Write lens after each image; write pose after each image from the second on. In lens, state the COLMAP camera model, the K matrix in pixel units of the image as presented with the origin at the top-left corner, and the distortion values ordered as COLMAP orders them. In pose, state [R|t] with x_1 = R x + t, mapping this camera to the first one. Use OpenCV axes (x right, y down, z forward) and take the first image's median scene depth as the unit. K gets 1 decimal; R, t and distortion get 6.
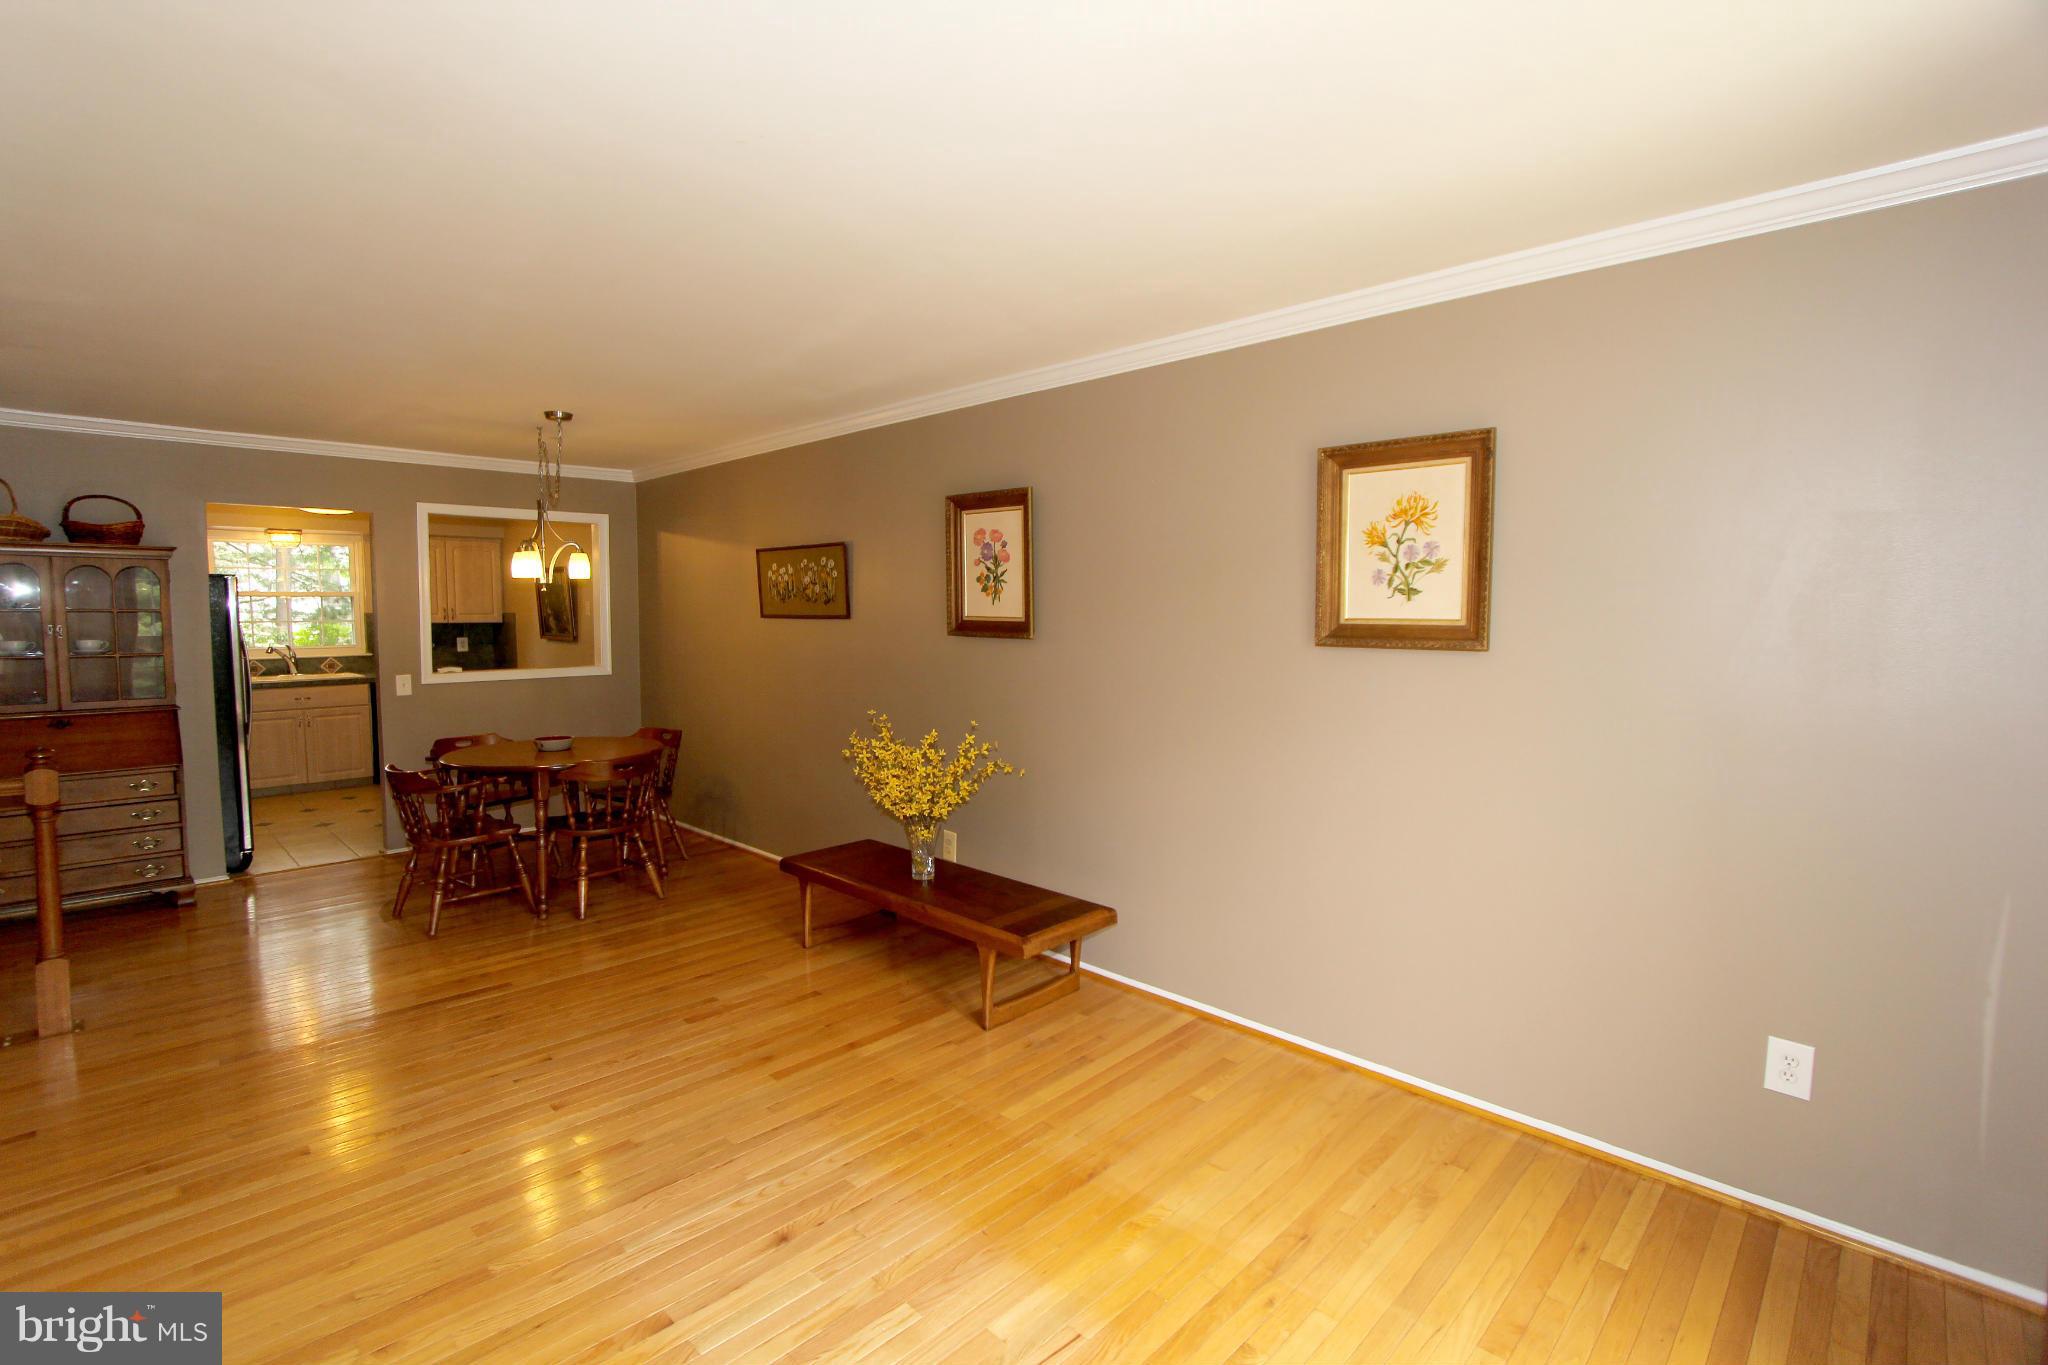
lens RADIAL K [[938.6, 0, 1009.9], [0, 938.6, 675.2], [0, 0, 1]] dist [-0.015431, 0.002390]
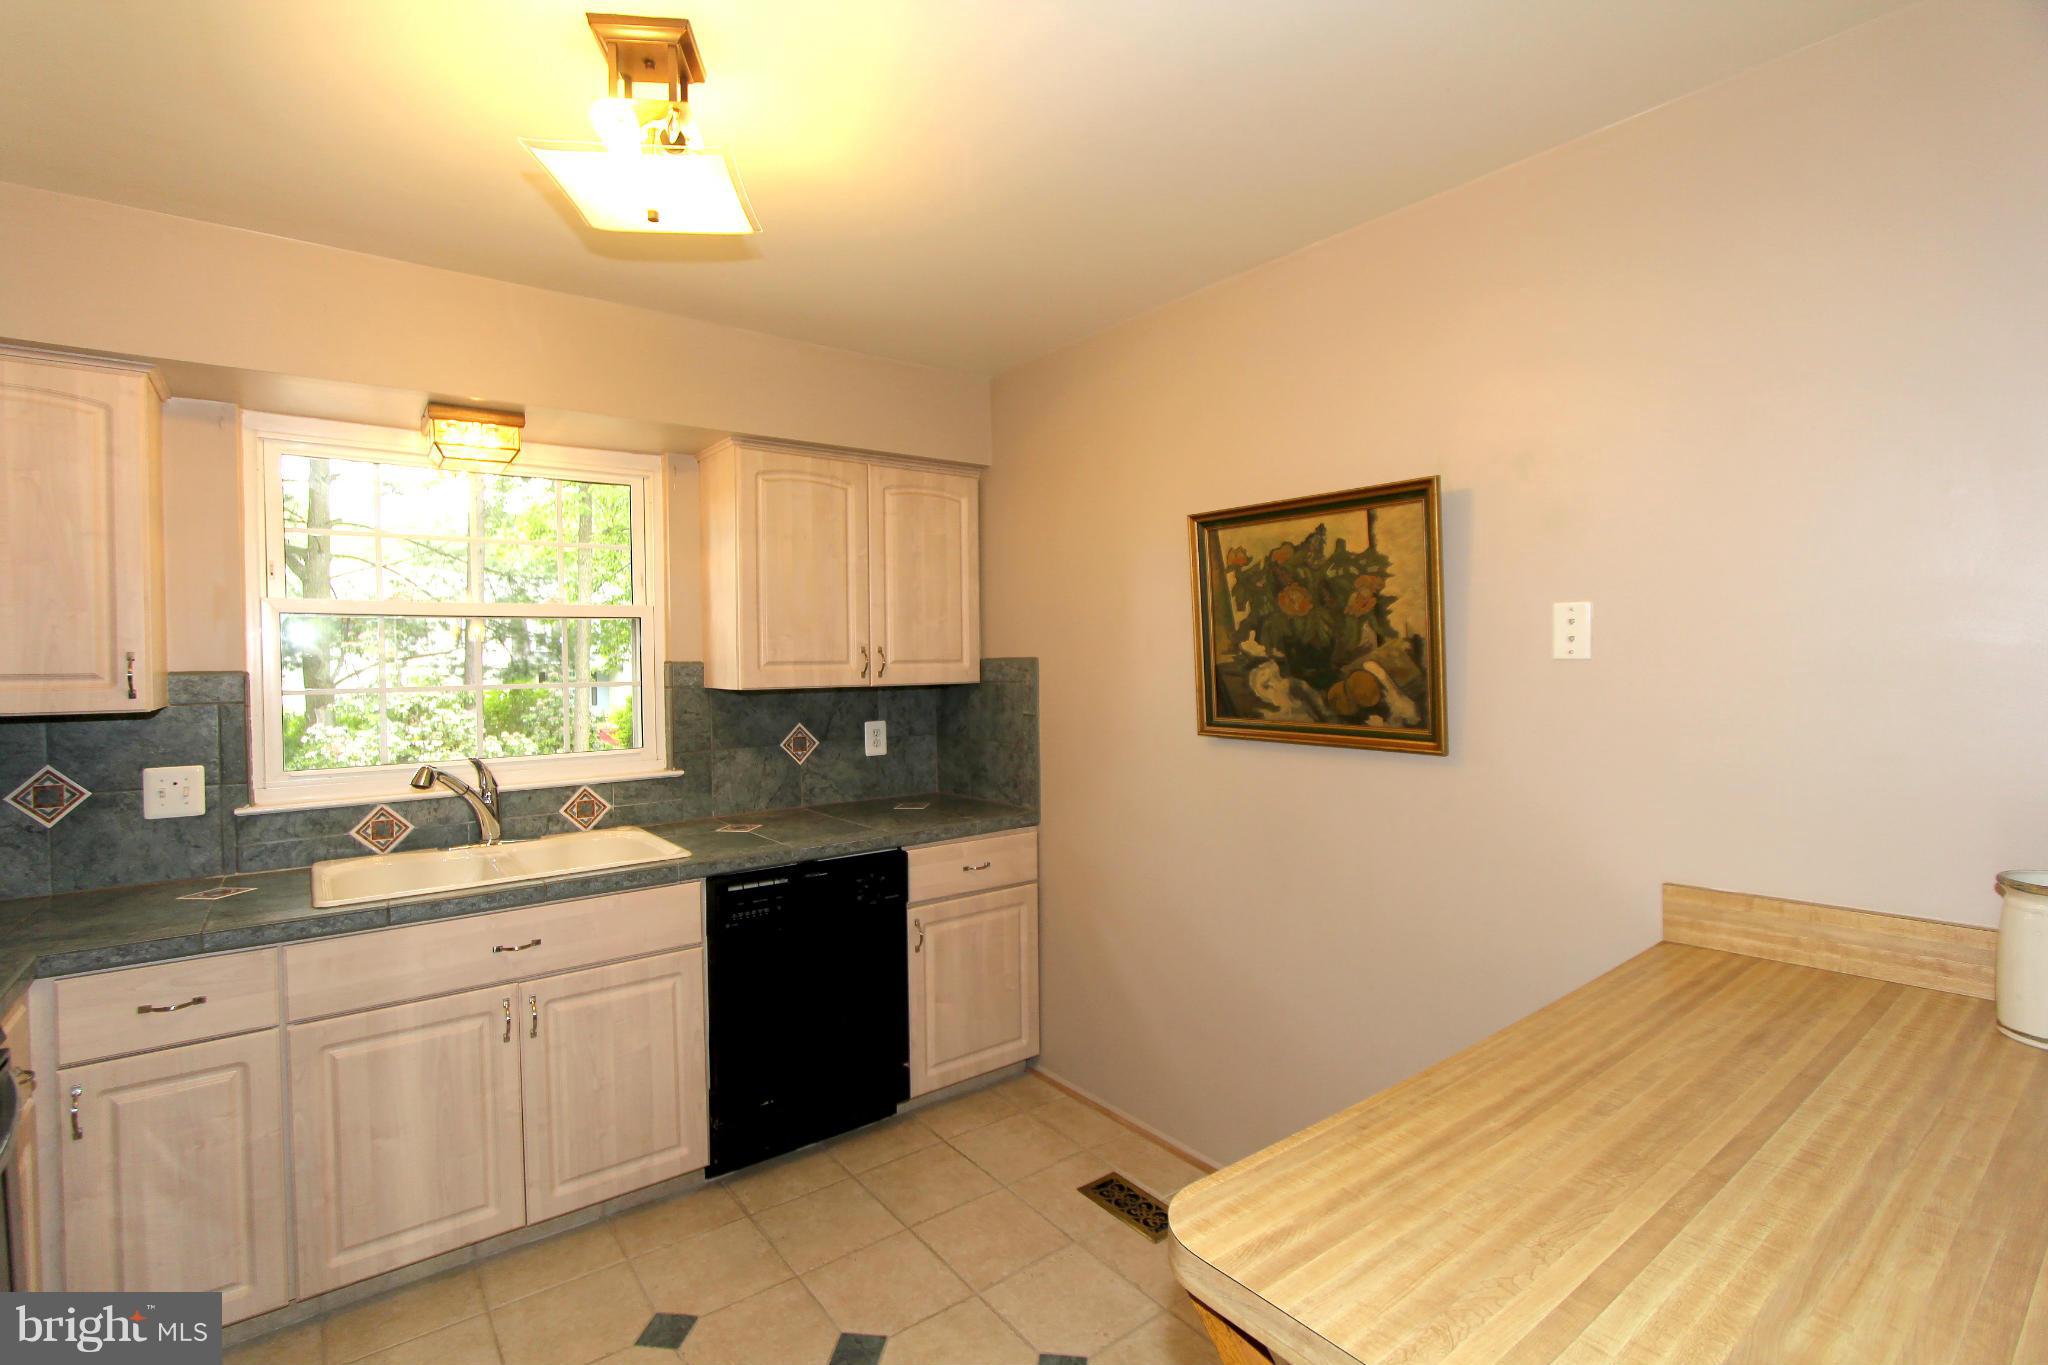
lens RADIAL K [[938.6, 0, 1008.6], [0, 938.6, 677.1], [0, 0, 1]] dist [-0.015431, 0.002390]
pose [[0.989853, -0.009702, -0.141764, -0.848564], [0.002623, 0.998744, -0.050039, -0.069943], [0.142071, 0.049160, 0.988635, 1.093504]]
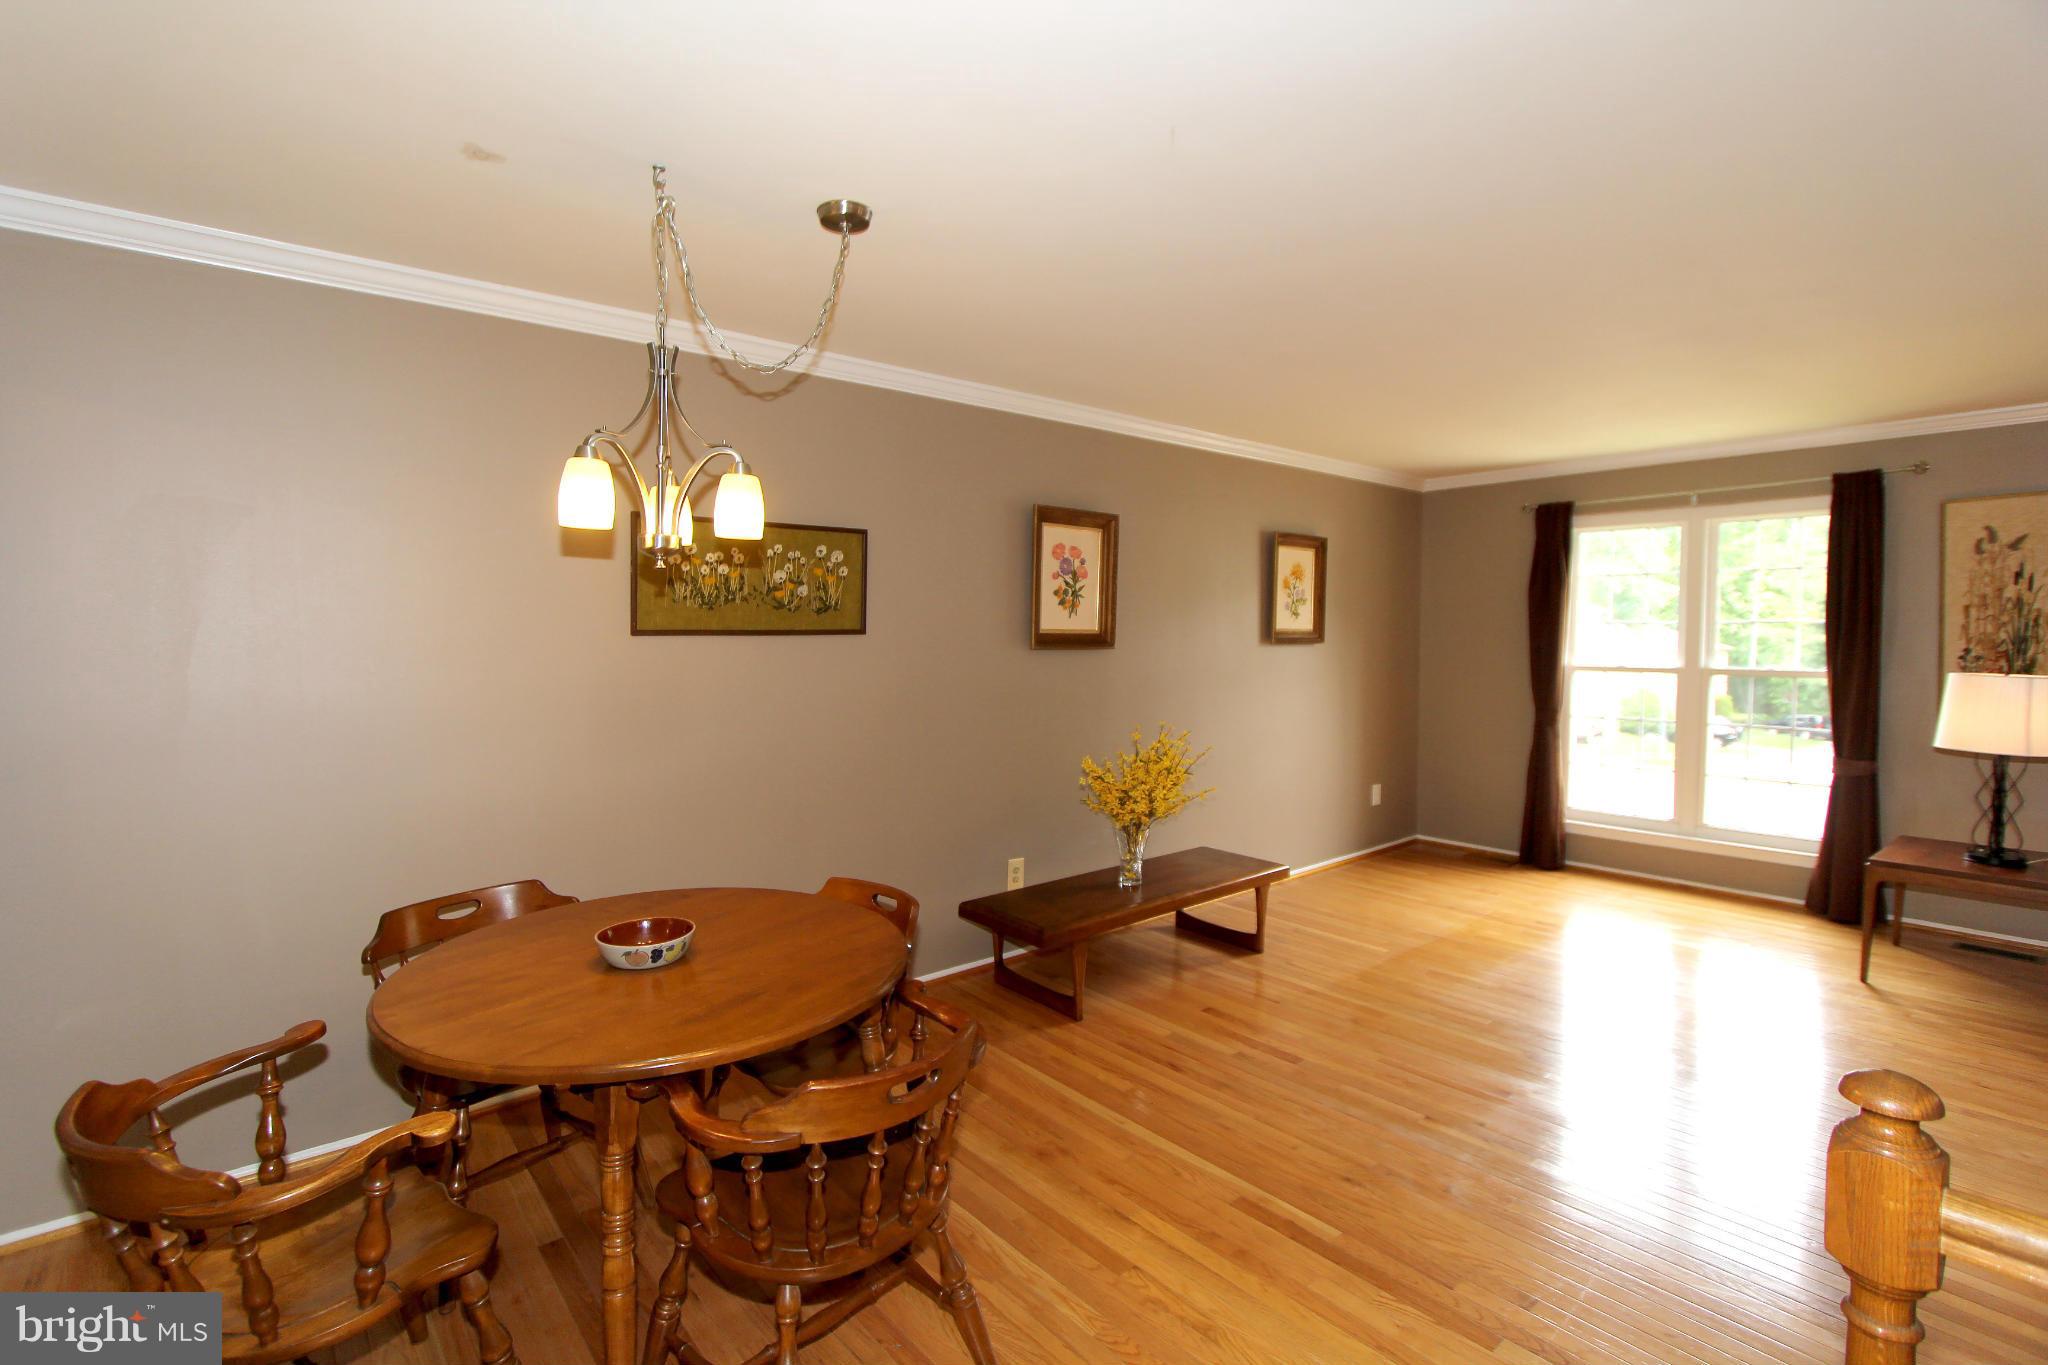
lens RADIAL K [[938.6, 0, 1012.0], [0, 938.6, 675.4], [0, 0, 1]] dist [-0.015431, 0.002390]
pose [[0.092929, -0.048194, 0.994506, -0.885891], [0.072558, 0.996500, 0.041511, -0.049923], [-0.993025, 0.068302, 0.096101, 0.809687]]
